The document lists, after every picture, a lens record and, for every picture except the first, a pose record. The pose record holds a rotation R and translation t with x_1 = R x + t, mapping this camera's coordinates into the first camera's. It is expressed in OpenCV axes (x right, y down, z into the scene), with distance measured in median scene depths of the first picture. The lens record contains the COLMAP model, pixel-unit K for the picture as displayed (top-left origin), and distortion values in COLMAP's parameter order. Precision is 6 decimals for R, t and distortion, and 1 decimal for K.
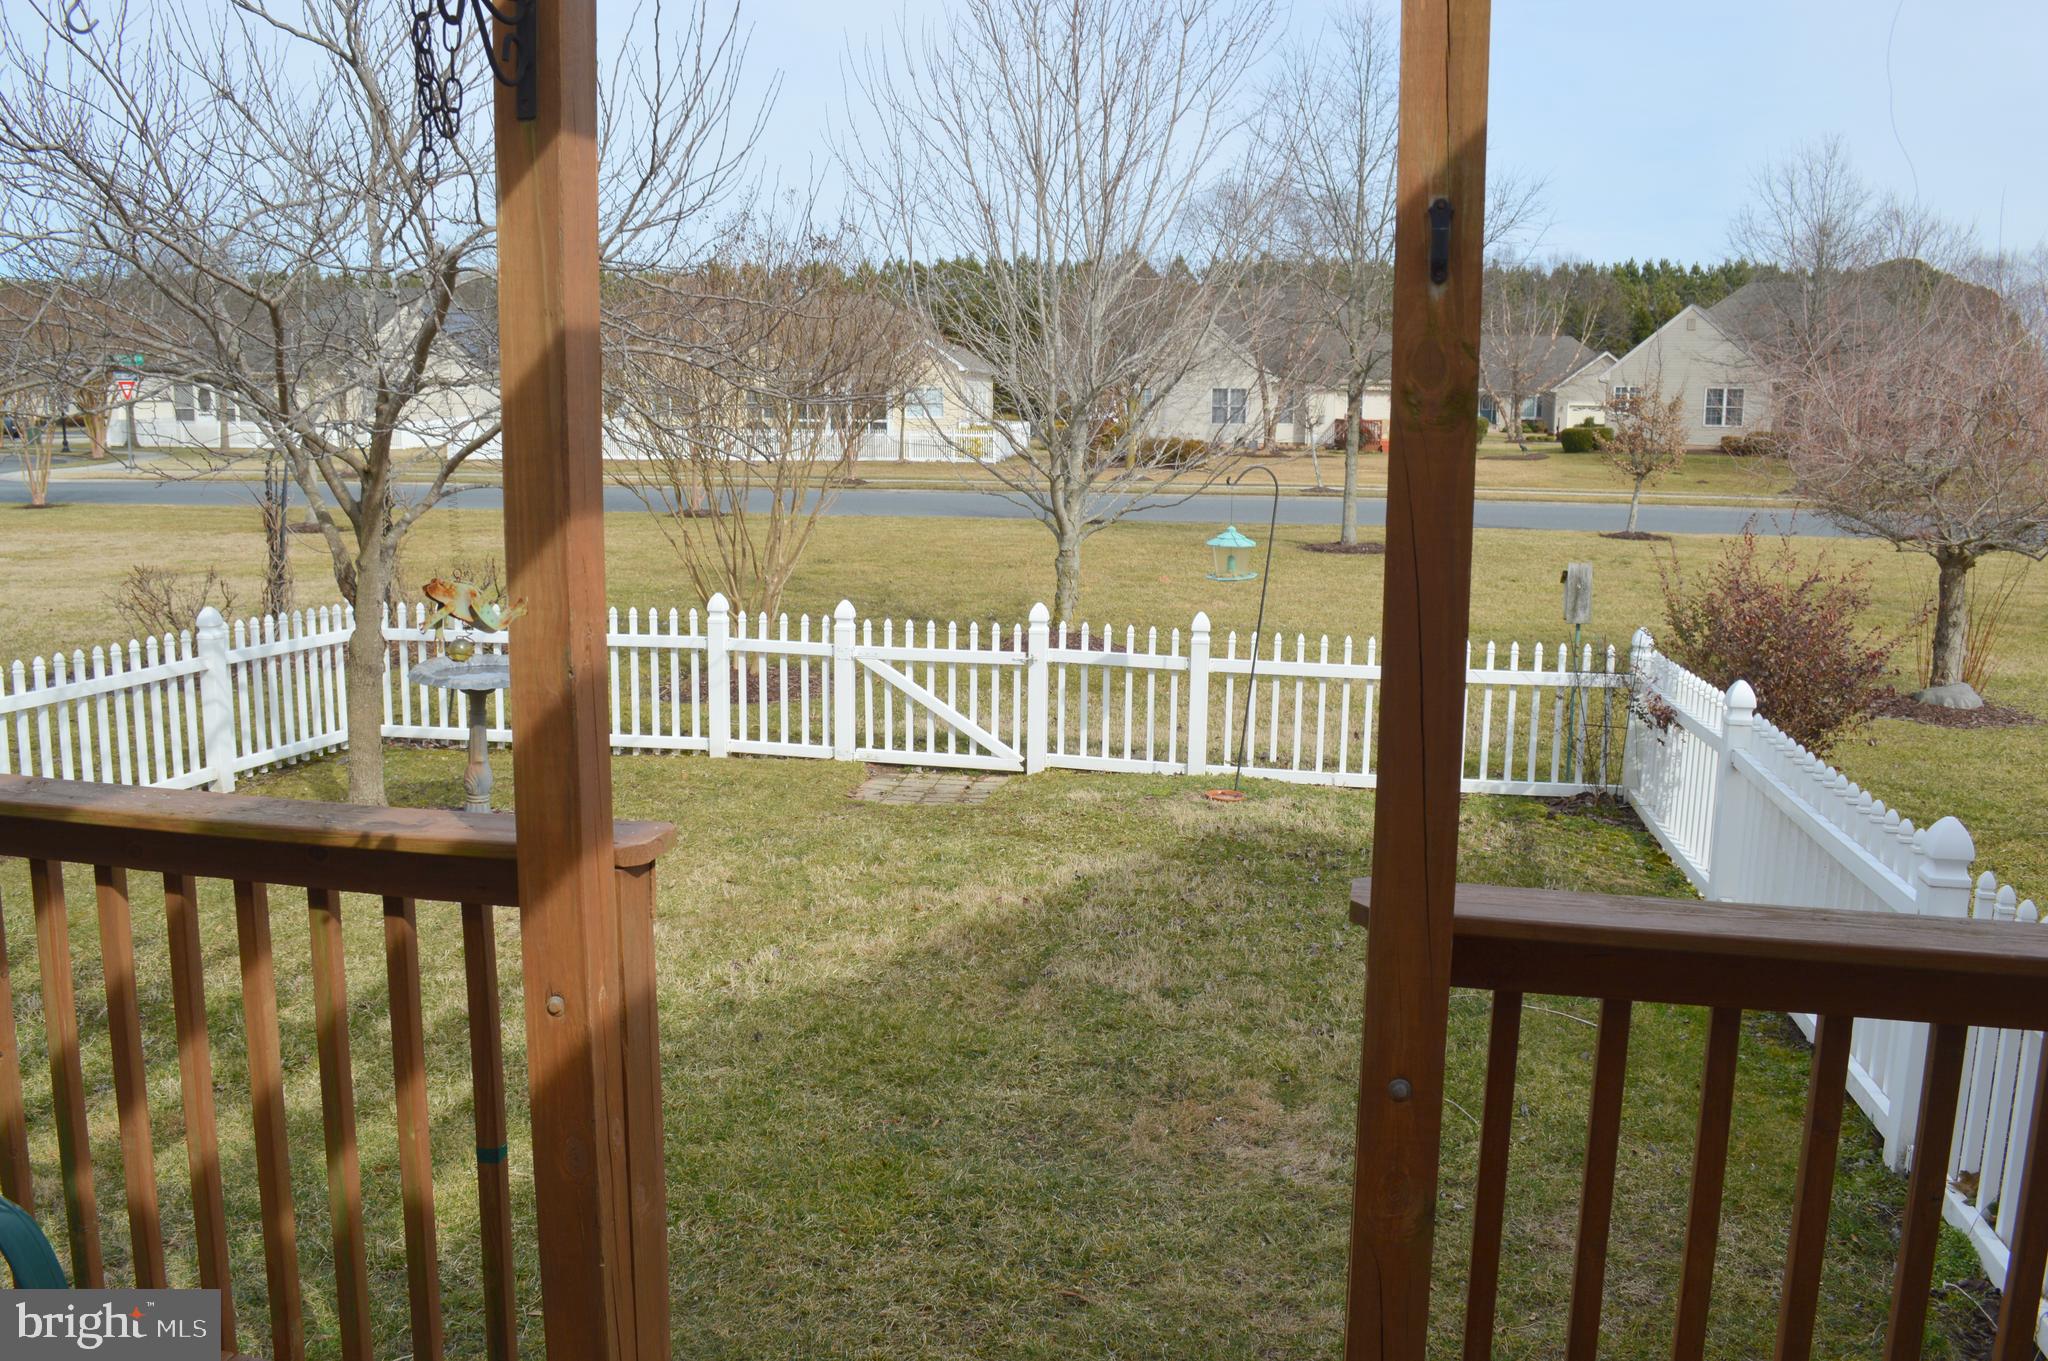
lens RADIAL K [[1632.9, 0, 1019.1], [0, 1632.9, 677.0], [0, 0, 1]] dist [-0.083981, 0.013906]
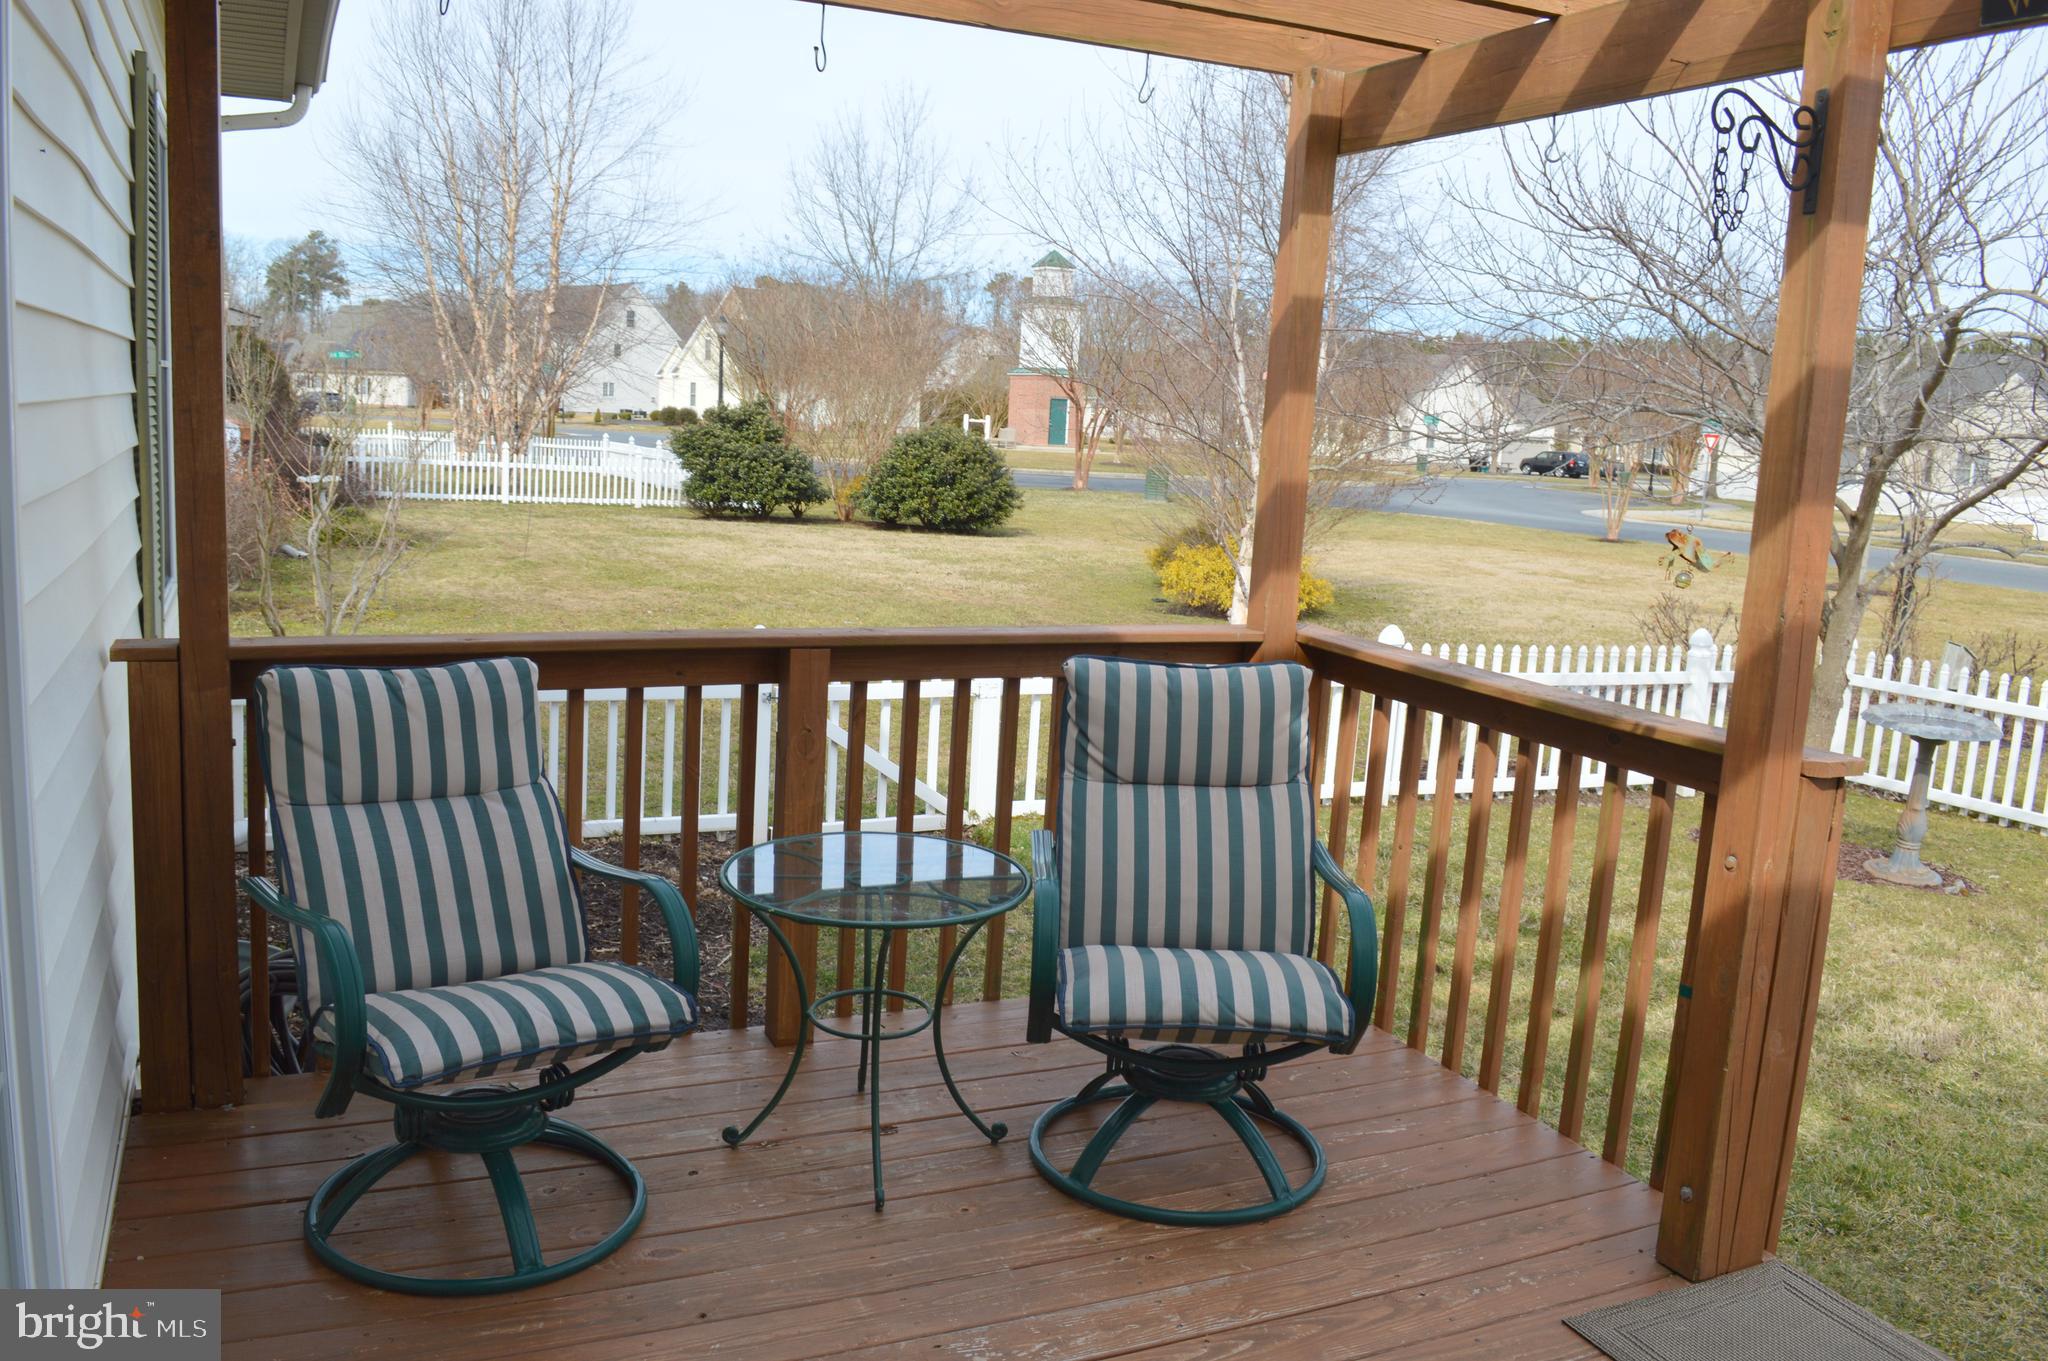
lens RADIAL K [[1632.9, 0, 1026.1], [0, 1632.9, 682.5], [0, 0, 1]] dist [-0.083981, 0.013906]
pose [[0.614462, 0.149612, -0.774631, 0.091250], [-0.175773, 0.983137, 0.050454, 0.022507], [0.769117, 0.105157, 0.630398, -0.077515]]
